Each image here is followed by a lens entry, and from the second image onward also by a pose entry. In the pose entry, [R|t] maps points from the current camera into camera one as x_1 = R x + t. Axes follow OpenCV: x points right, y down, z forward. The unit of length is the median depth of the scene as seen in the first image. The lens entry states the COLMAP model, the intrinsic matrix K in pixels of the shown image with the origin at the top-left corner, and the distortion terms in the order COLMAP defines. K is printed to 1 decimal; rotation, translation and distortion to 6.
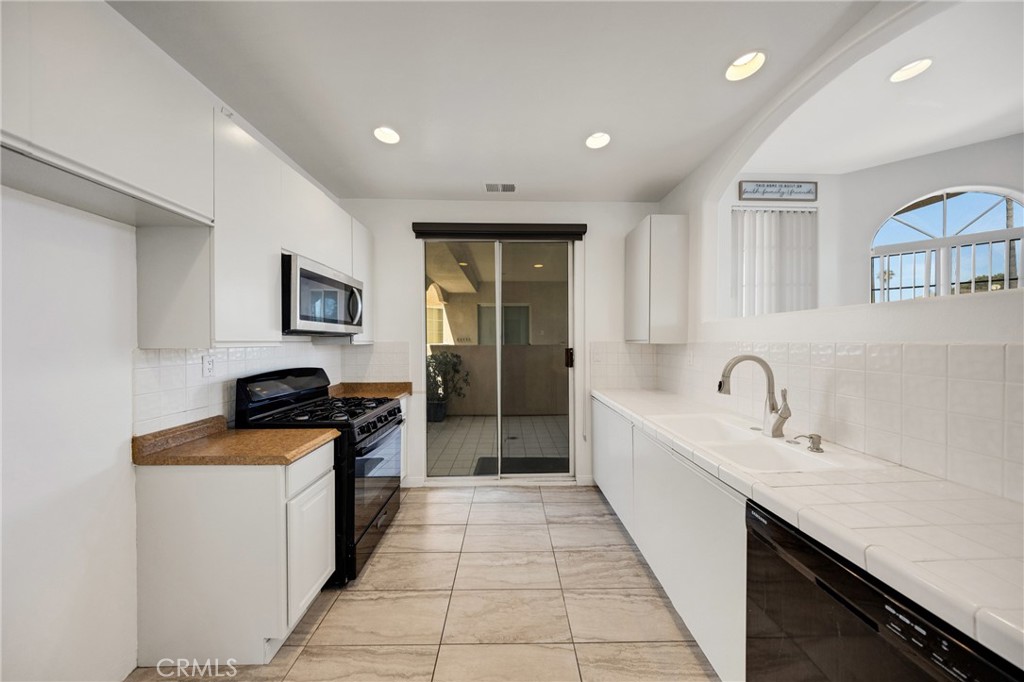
lens RADIAL K [[299.3, 0, 512.0], [0, 299.3, 341.0], [0, 0, 1]] dist [-0.015775, -0.000041]
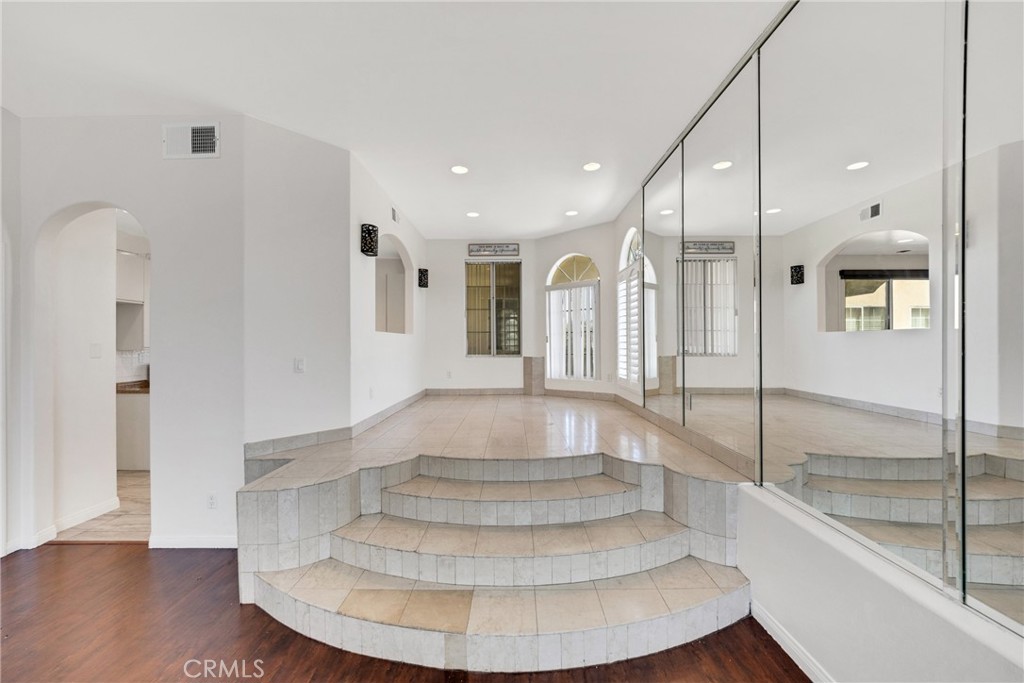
lens RADIAL K [[391.8, 0, 513.6], [0, 391.8, 342.0], [0, 0, 1]] dist [-0.007016, -0.000083]
pose [[0.999663, -0.002004, -0.025866, 1.135998], [0.001846, 0.999979, -0.006150, -0.009542], [0.025878, 0.006101, 0.999646, -1.140962]]
